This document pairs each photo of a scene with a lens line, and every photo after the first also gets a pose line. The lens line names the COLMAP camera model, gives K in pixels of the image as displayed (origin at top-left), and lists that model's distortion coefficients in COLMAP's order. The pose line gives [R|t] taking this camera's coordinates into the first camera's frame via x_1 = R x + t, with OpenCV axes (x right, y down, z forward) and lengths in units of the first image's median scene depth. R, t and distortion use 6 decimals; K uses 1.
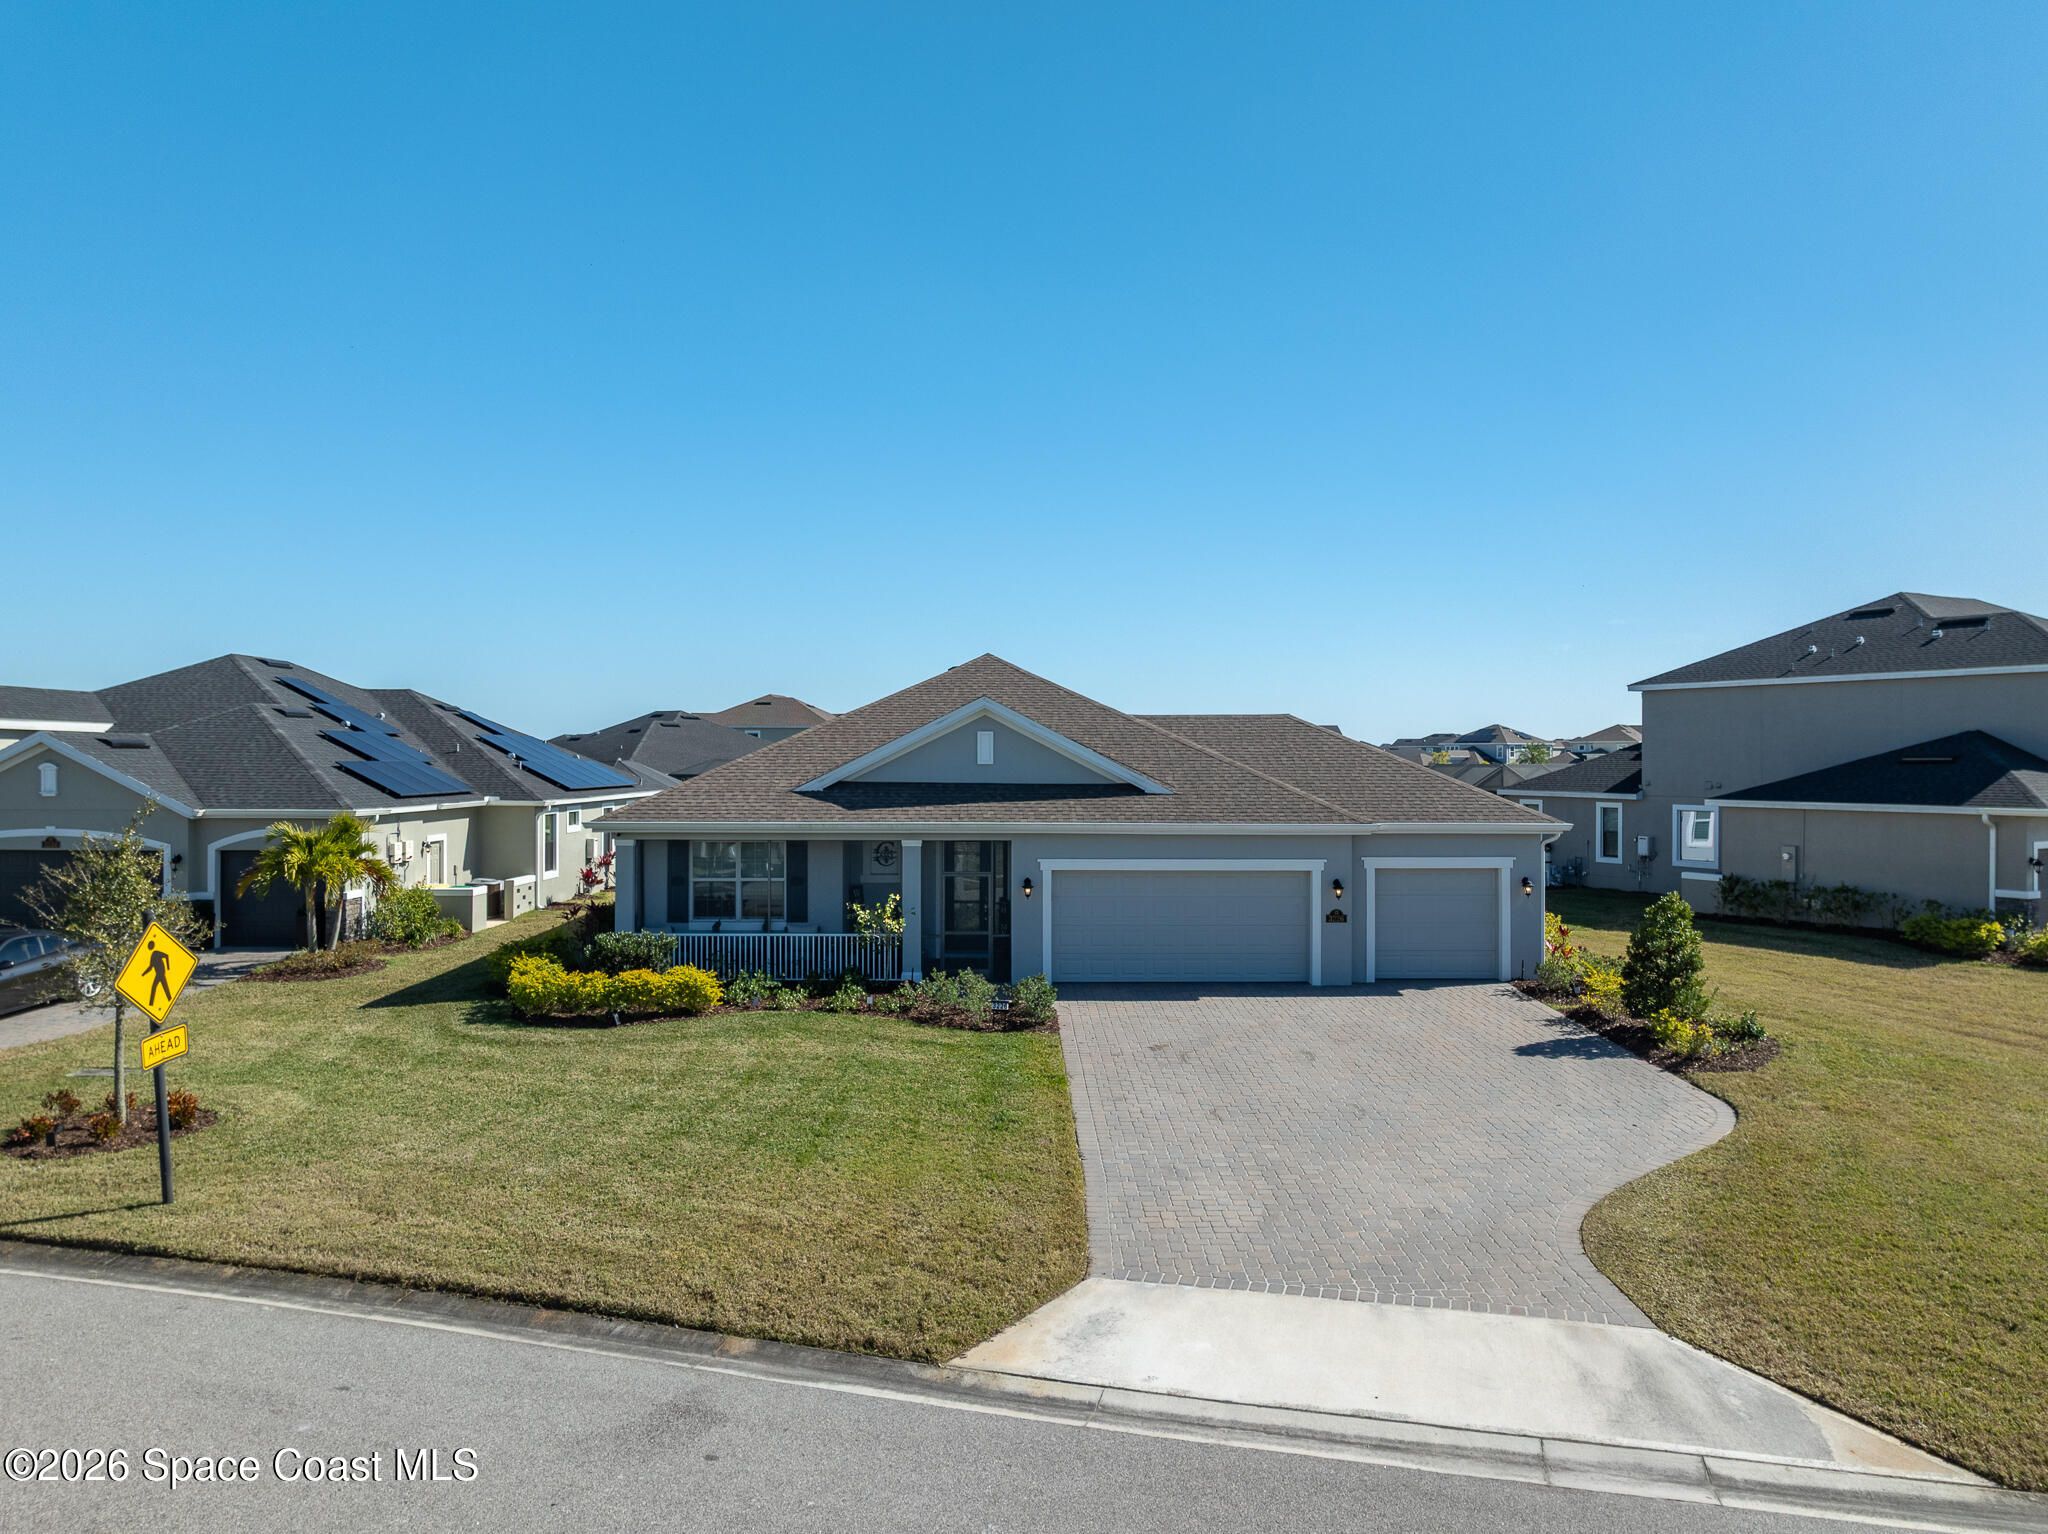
lens RADIAL K [[1444.5, 0, 1028.6], [0, 1444.5, 765.0], [0, 0, 1]] dist [-0.033271, 0.035319]
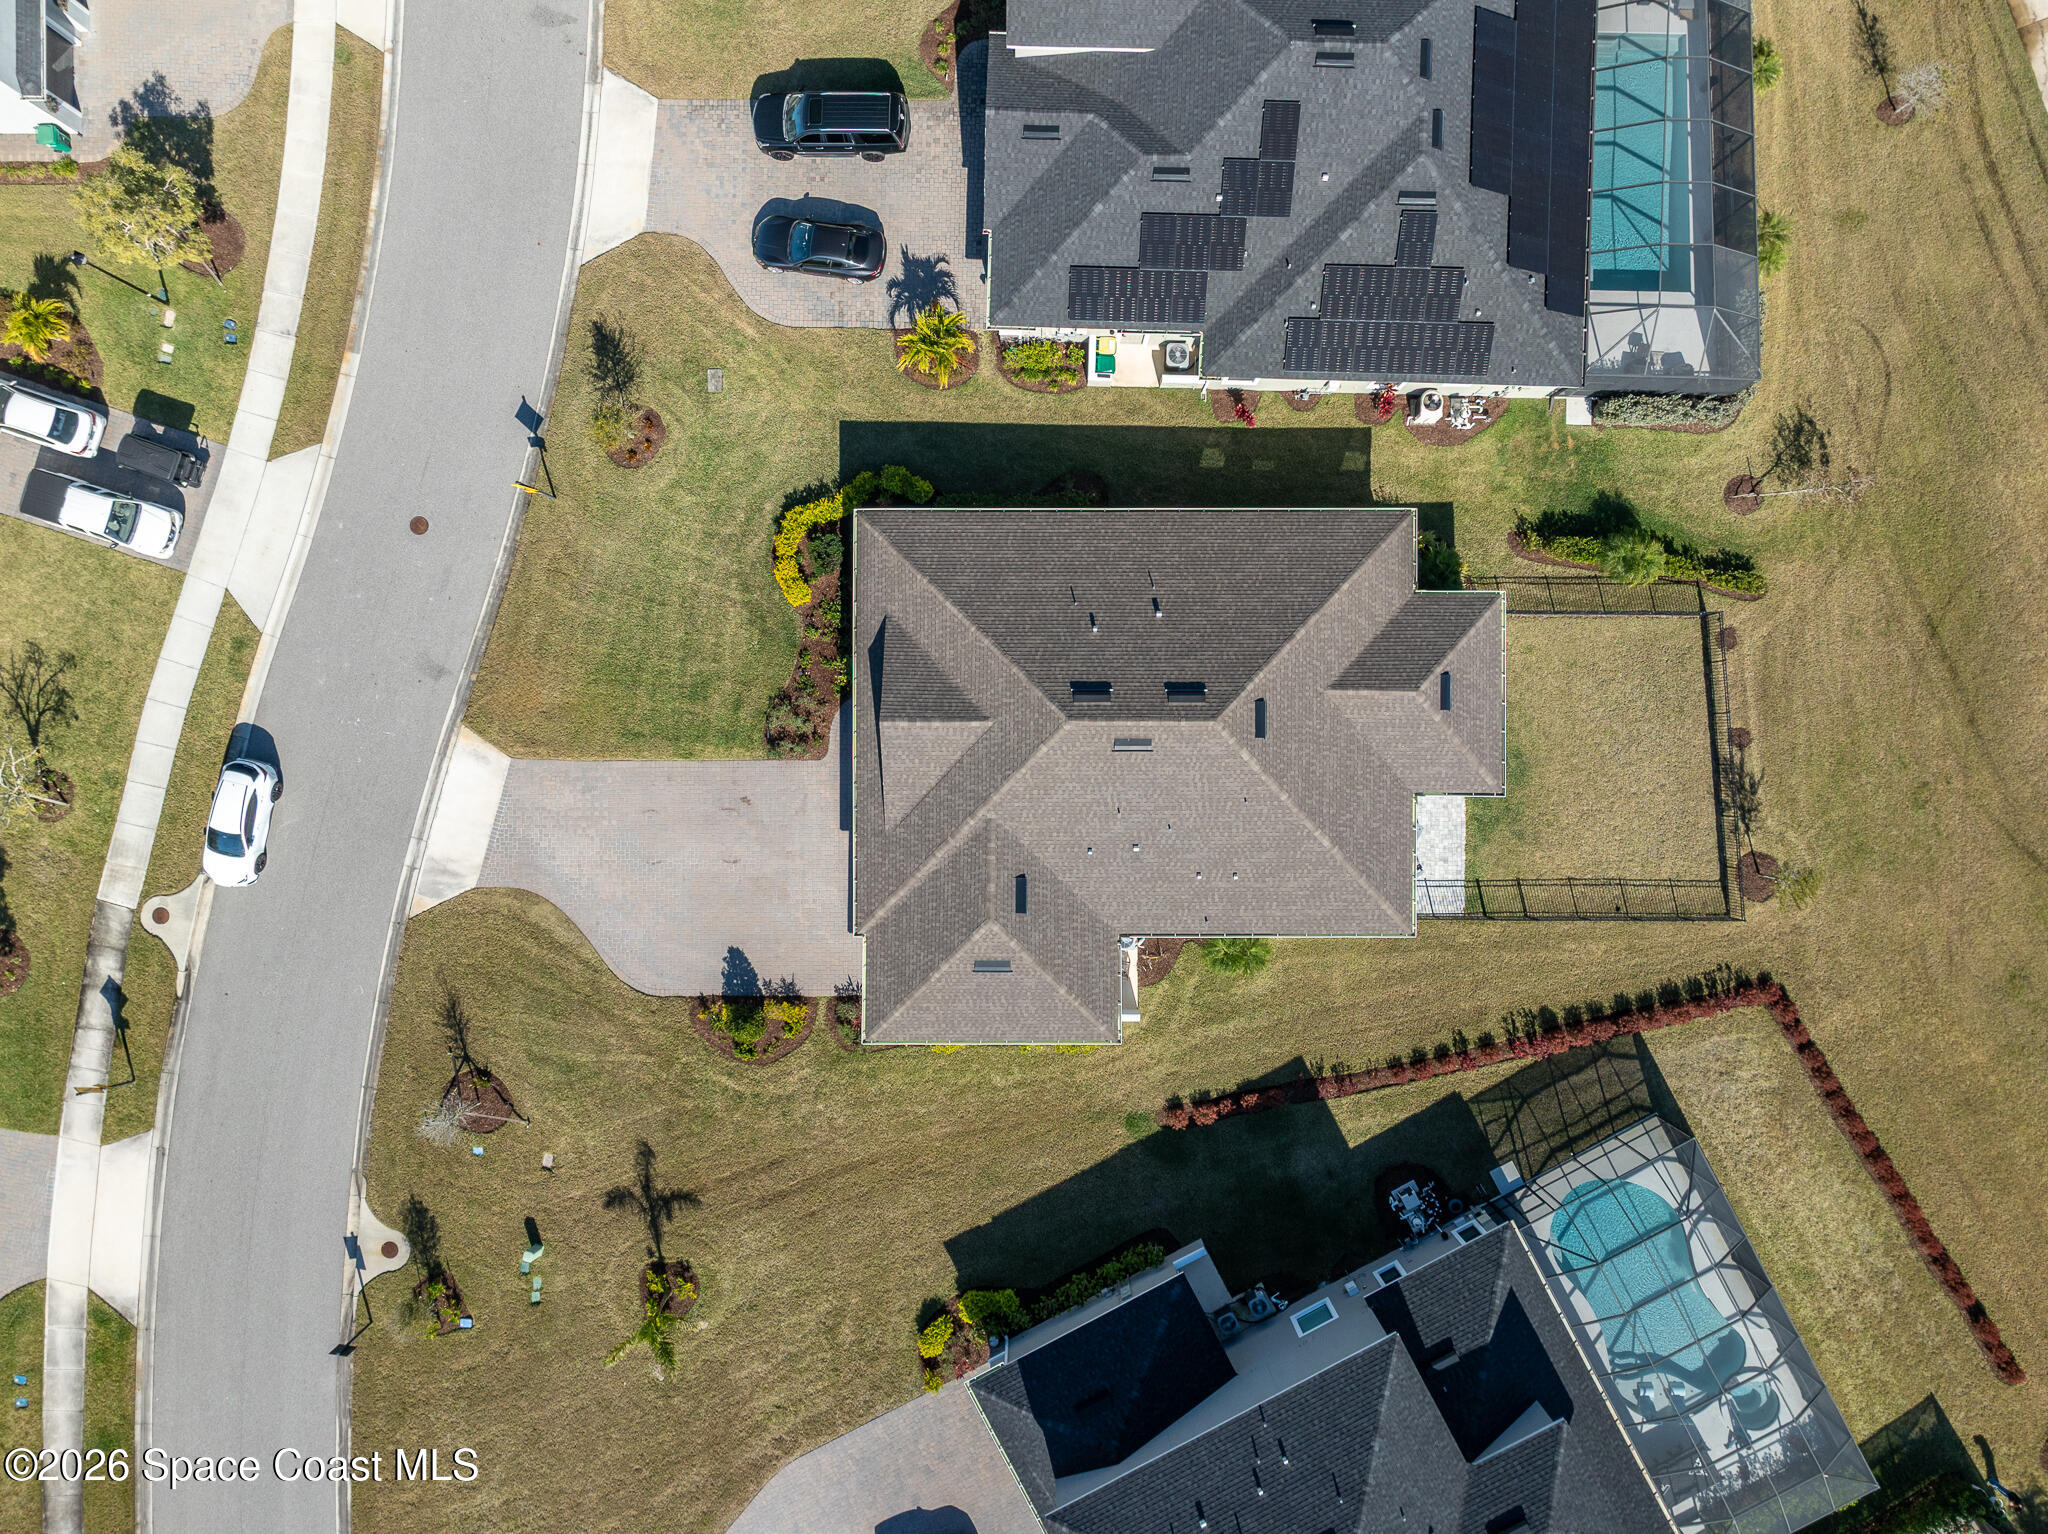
lens RADIAL K [[1453.9, 0, 1024.0], [0, 1453.9, 767.0], [0, 0, 1]] dist [-0.012563, -0.000134]
pose [[-0.013522, 0.999906, 0.002435, 0.020699], [-0.018785, -0.002688, 0.999820, -1.982958], [0.999732, 0.013474, 0.018820, 1.265153]]
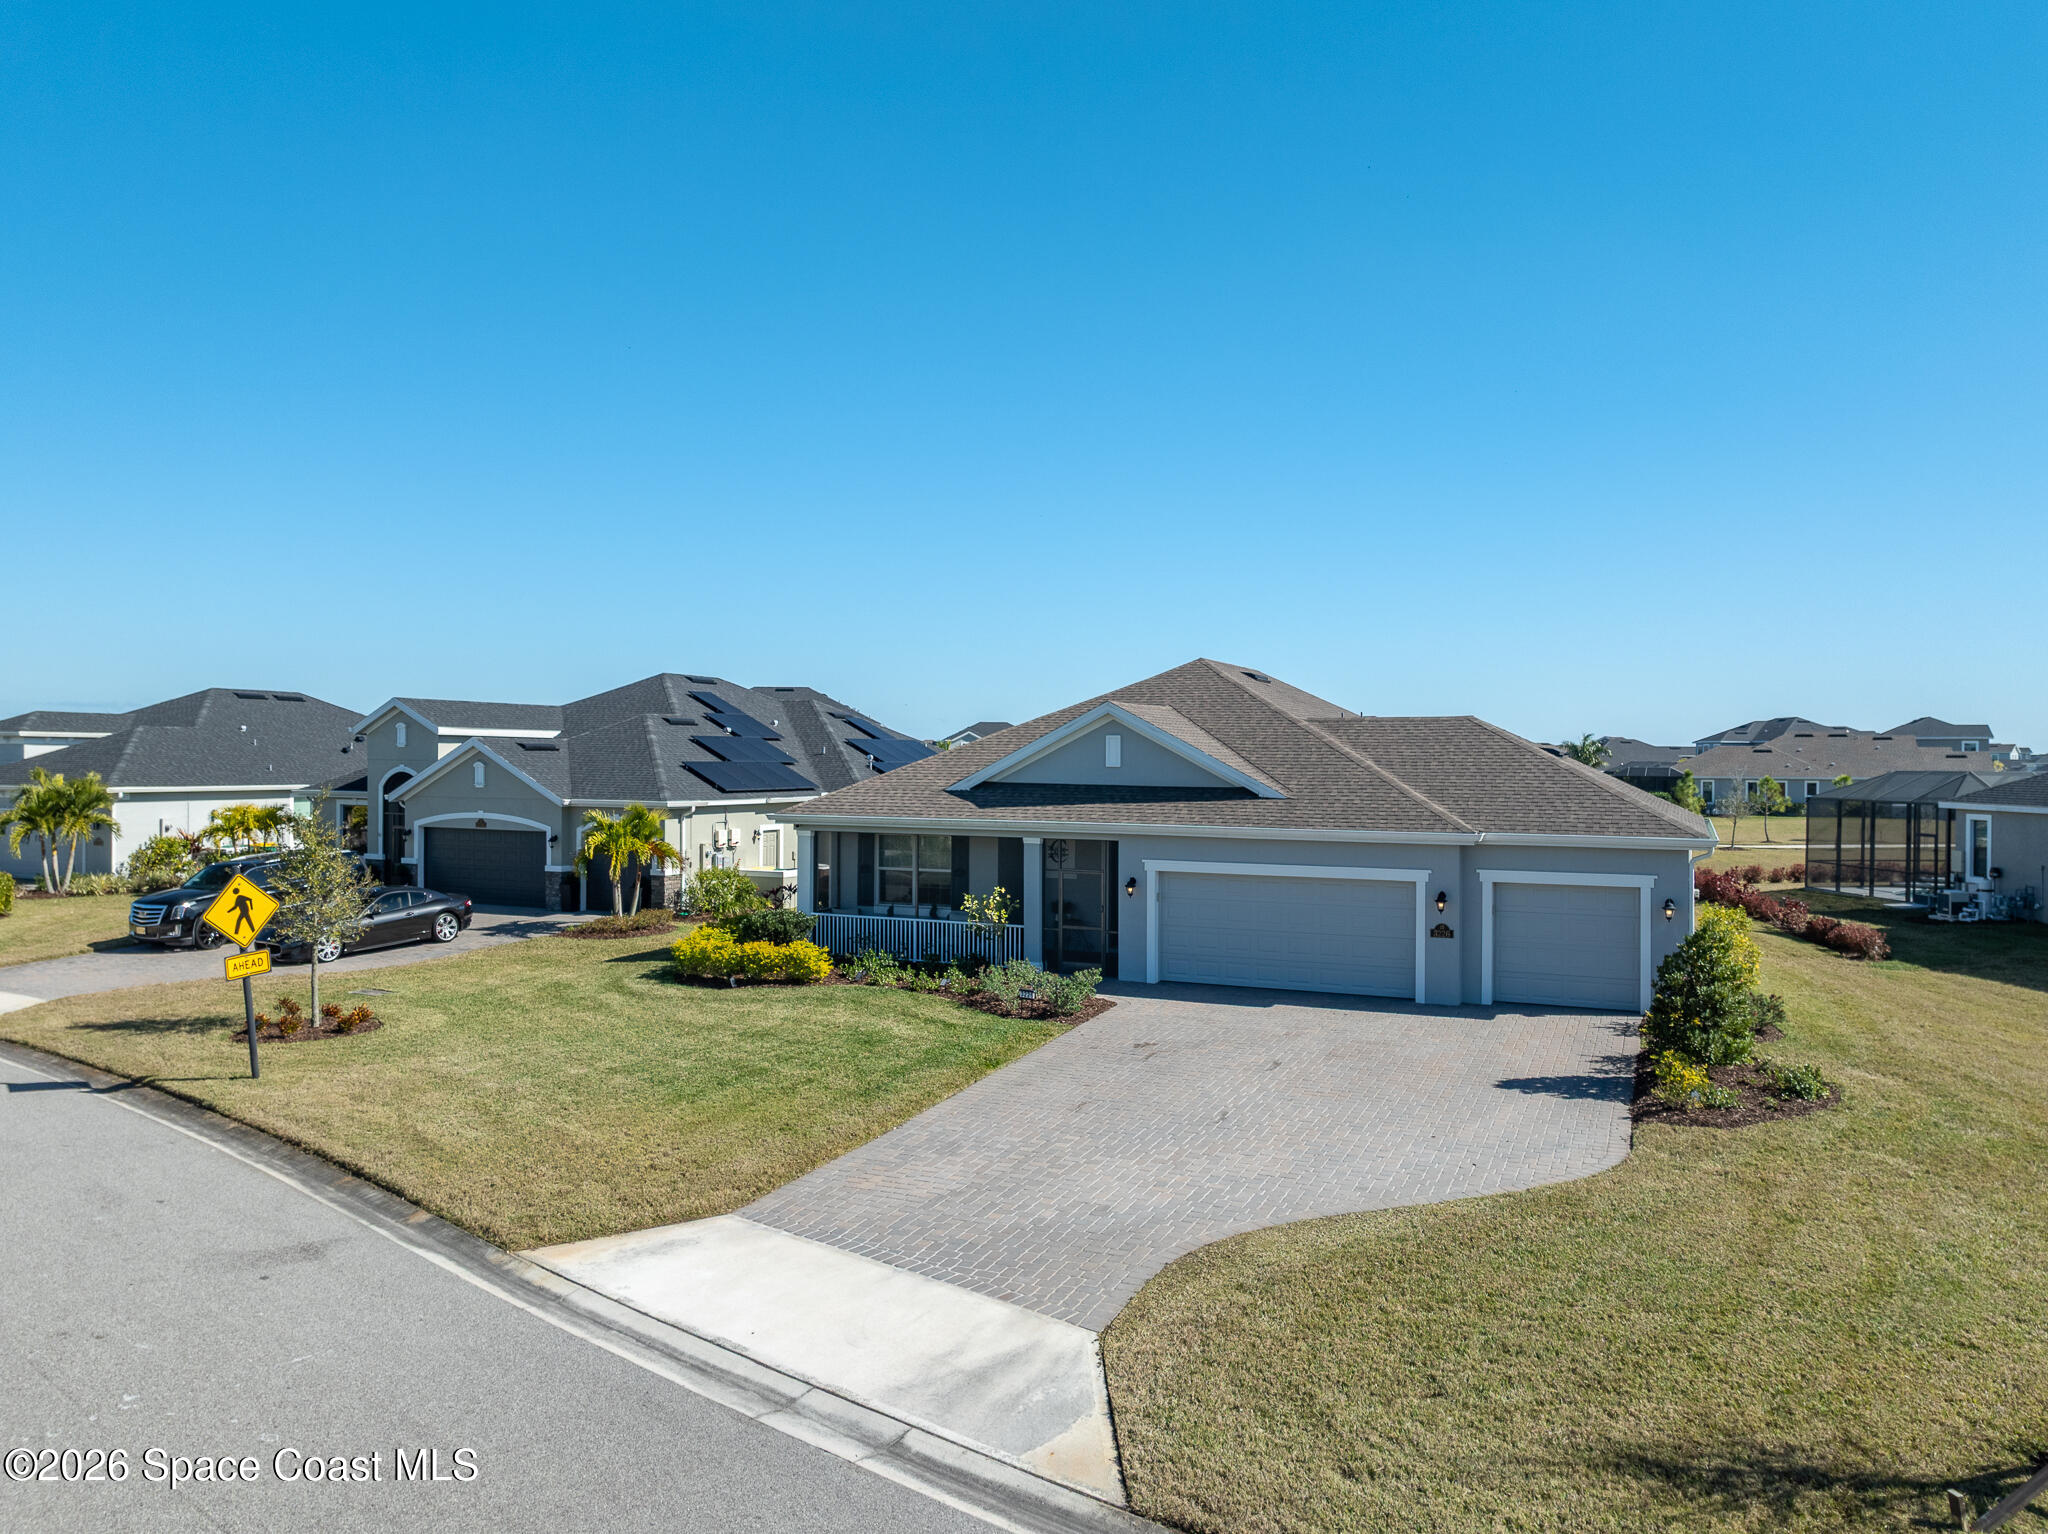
lens RADIAL K [[1453.9, 0, 1024.0], [0, 1453.9, 767.0], [0, 0, 1]] dist [-0.012563, -0.000134]
pose [[0.904630, 0.006615, -0.426147, 0.402837], [-0.007098, 0.999975, 0.000455, -0.000558], [0.426140, 0.002614, 0.904654, 0.030329]]
